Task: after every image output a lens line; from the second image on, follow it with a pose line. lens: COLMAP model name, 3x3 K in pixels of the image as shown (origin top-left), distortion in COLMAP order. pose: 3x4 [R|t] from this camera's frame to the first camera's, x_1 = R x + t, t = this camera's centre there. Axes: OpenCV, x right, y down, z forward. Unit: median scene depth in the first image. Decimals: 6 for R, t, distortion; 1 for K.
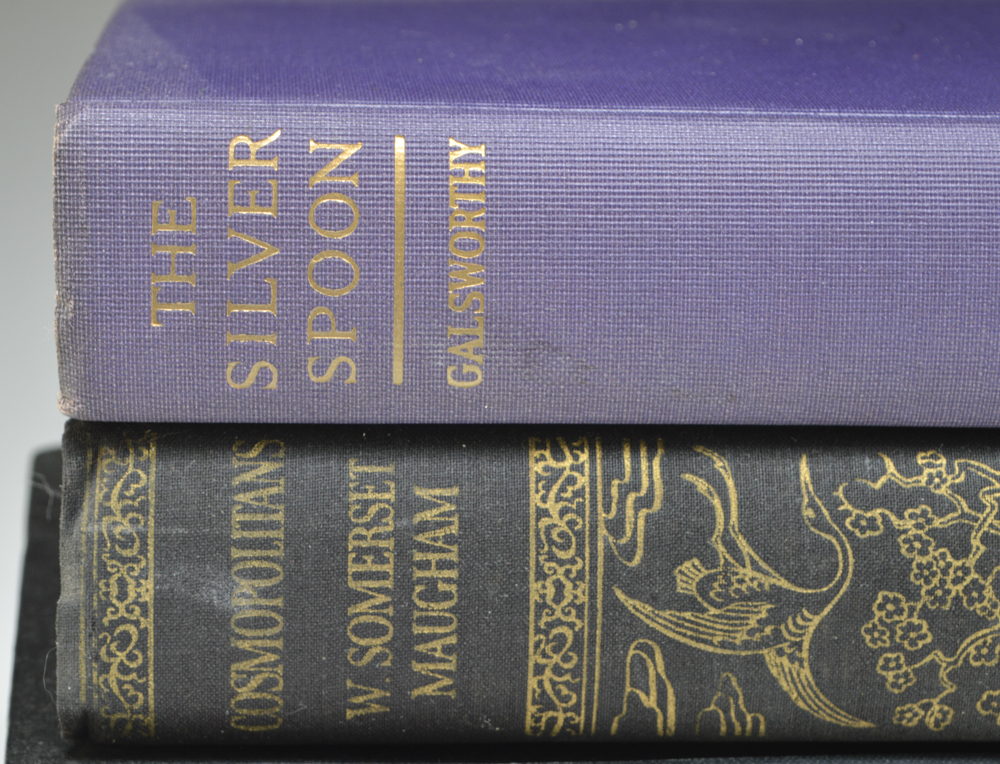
lens RADIAL K [[2280.7, 0, 498.0], [0, 2280.7, 382.0], [0, 0, 1]] dist [0.009265, 0.000000]
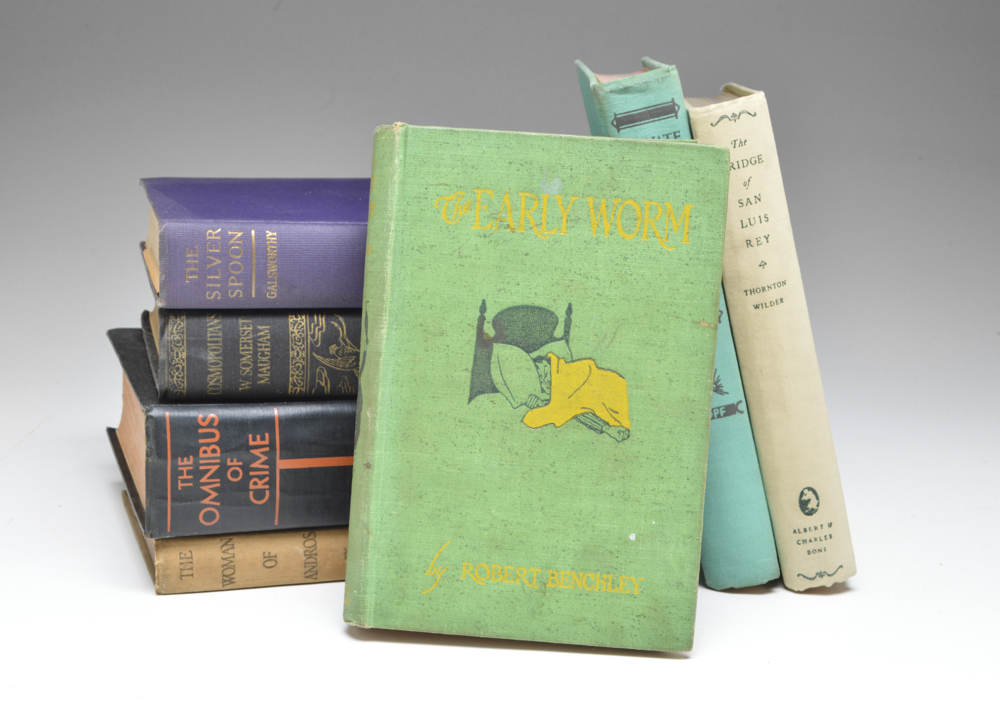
lens RADIAL K [[1533.7, 0, 497.4], [0, 1533.7, 358.3], [0, 0, 1]] dist [-0.065162, 0.000000]
pose [[0.976916, -0.017461, 0.212909, -0.184152], [0.017855, 0.999841, 0.000072, 0.104624], [-0.212876, 0.003731, 0.977072, -1.473454]]
